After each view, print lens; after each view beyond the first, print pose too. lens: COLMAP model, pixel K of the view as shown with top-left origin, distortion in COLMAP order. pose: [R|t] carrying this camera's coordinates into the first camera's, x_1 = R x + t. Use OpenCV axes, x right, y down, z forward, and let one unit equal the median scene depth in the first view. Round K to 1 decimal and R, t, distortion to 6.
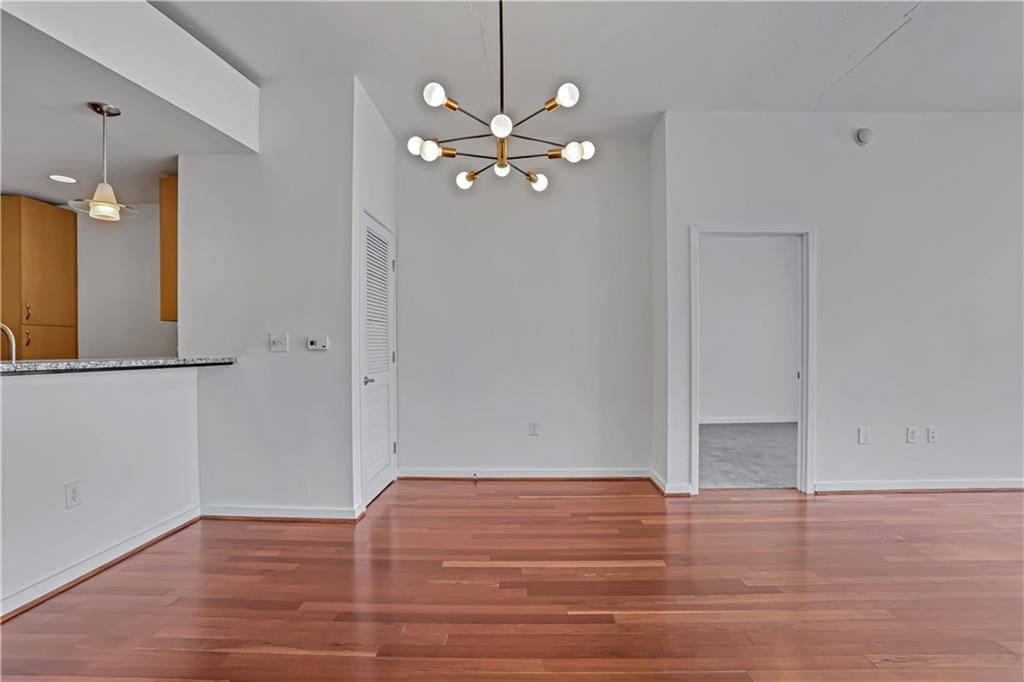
lens RADIAL K [[478.0, 0, 506.0], [0, 478.0, 347.9], [0, 0, 1]] dist [-0.051999, 0.021018]
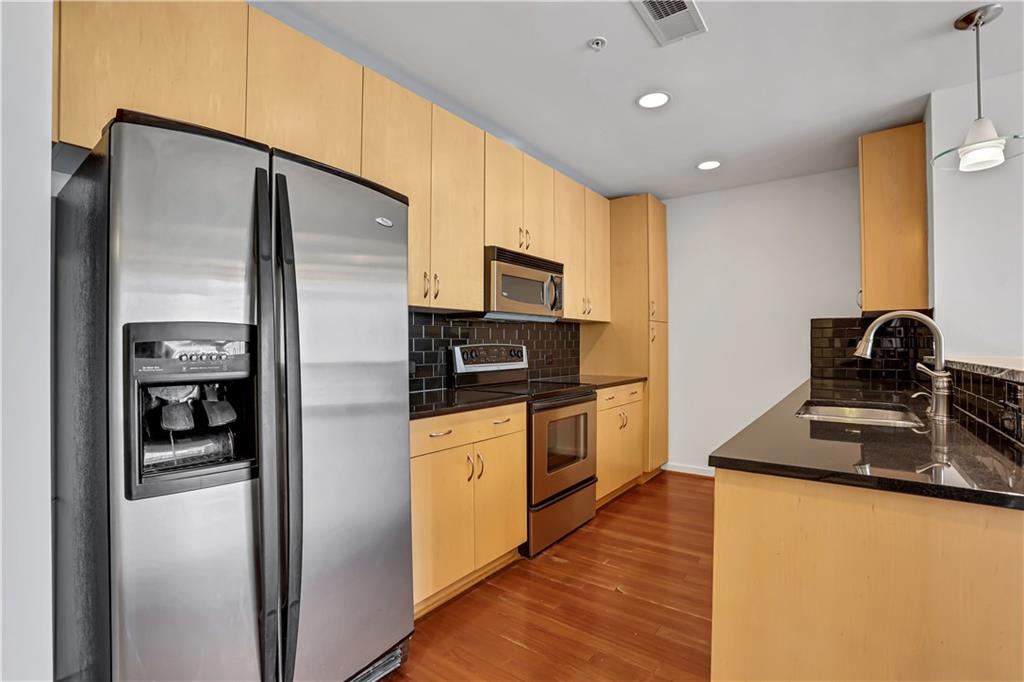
lens RADIAL K [[478.0, 0, 525.9], [0, 478.0, 340.5], [0, 0, 1]] dist [-0.051999, 0.021018]
pose [[0.826359, -0.002182, -0.563139, -0.842140], [-0.003543, 0.999953, -0.009073, 0.002551], [0.563132, 0.009492, 0.826312, -0.002978]]
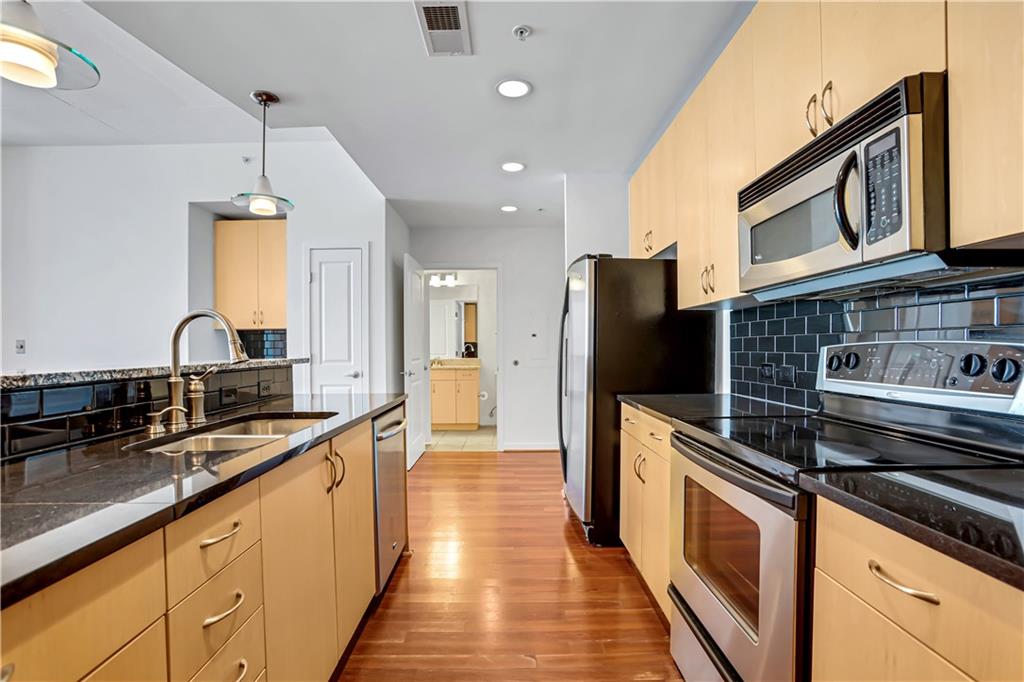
lens RADIAL K [[473.0, 0, 511.3], [0, 473.0, 350.2], [0, 0, 1]] dist [-0.043251, 0.010957]
pose [[-0.999436, 0.012995, -0.030978, -1.093764], [0.012927, 0.999914, 0.002409, 0.004608], [0.031007, 0.002007, -0.999517, 1.236934]]
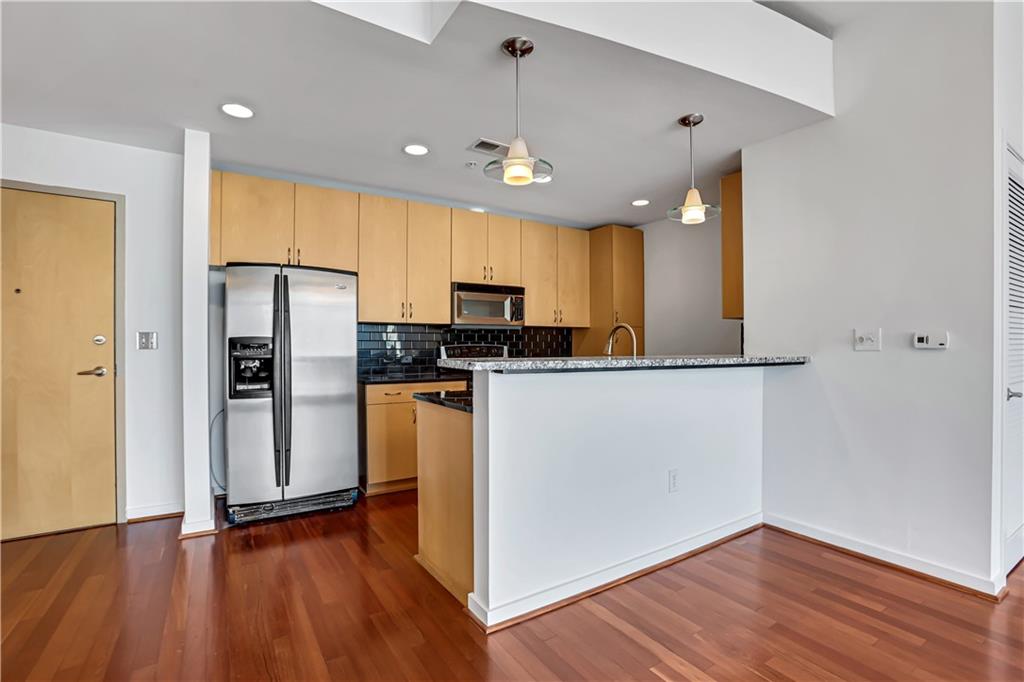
lens RADIAL K [[478.0, 0, 506.2], [0, 478.0, 343.7], [0, 0, 1]] dist [-0.051999, 0.021018]
pose [[0.563019, 0.001194, -0.826443, -0.168626], [-0.004151, 0.999990, -0.001384, -0.000337], [0.826433, 0.004210, 0.563019, 0.036589]]
